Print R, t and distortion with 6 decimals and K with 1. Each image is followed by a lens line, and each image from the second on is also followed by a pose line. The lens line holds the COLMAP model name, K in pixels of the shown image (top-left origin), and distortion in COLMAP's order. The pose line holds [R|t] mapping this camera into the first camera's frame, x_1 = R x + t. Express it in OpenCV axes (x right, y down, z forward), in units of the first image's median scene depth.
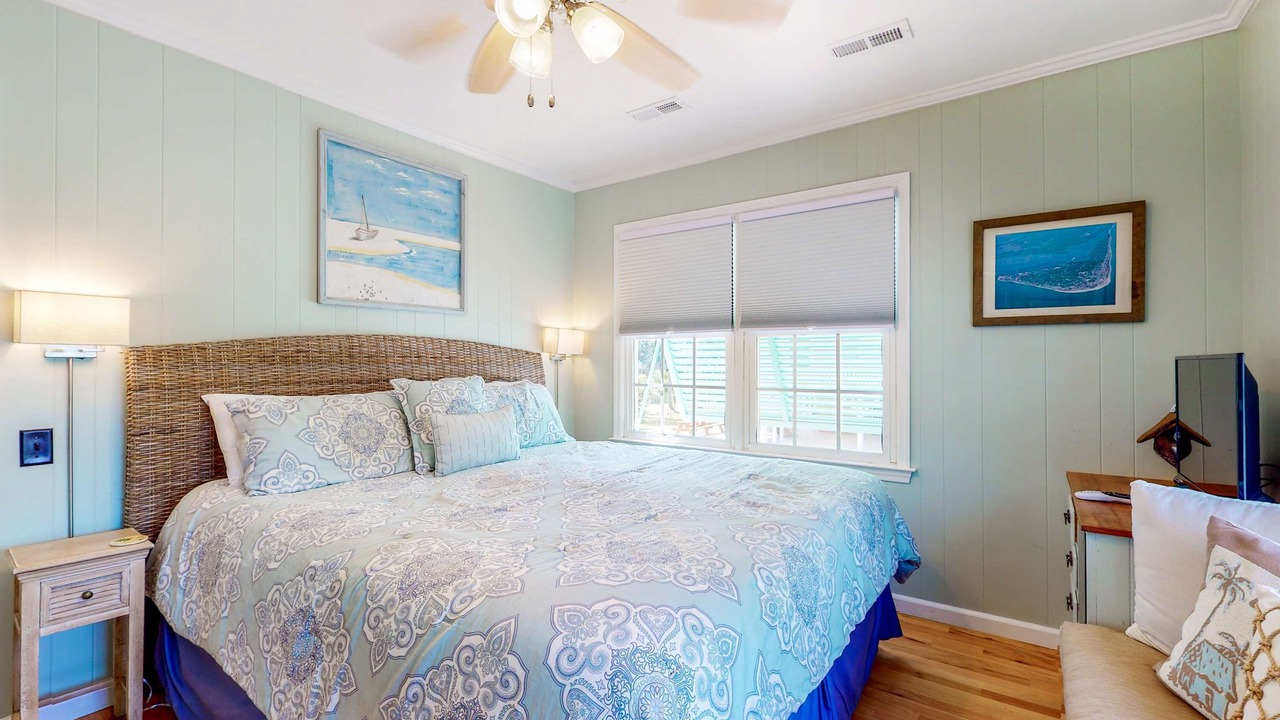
lens RADIAL K [[557.6, 0, 640.0], [0, 557.6, 360.0], [0, 0, 1]] dist [-0.000222, 0.000106]
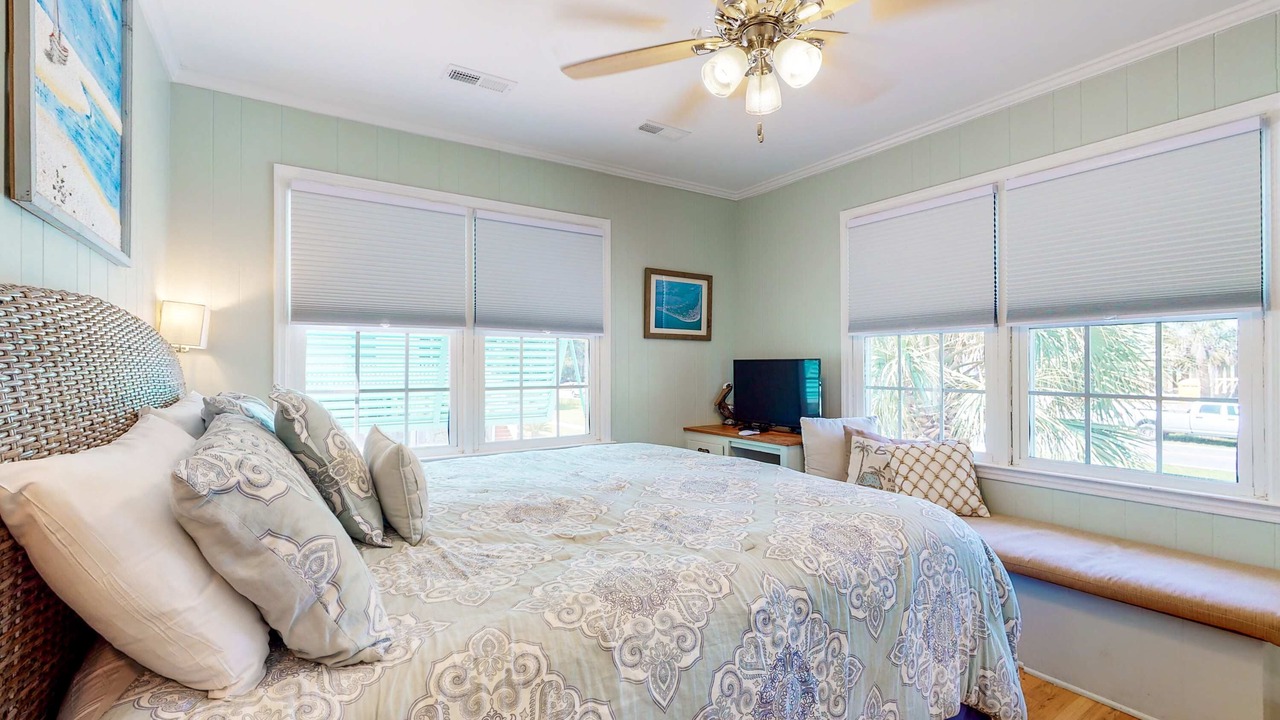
lens RADIAL K [[557.6, 0, 640.0], [0, 557.6, 360.0], [0, 0, 1]] dist [-0.000222, 0.000106]
pose [[0.349888, 0.005867, 0.936773, -0.812913], [-0.006621, 0.999971, -0.003790, 0.003577], [-0.936768, -0.004876, 0.349916, 0.504152]]
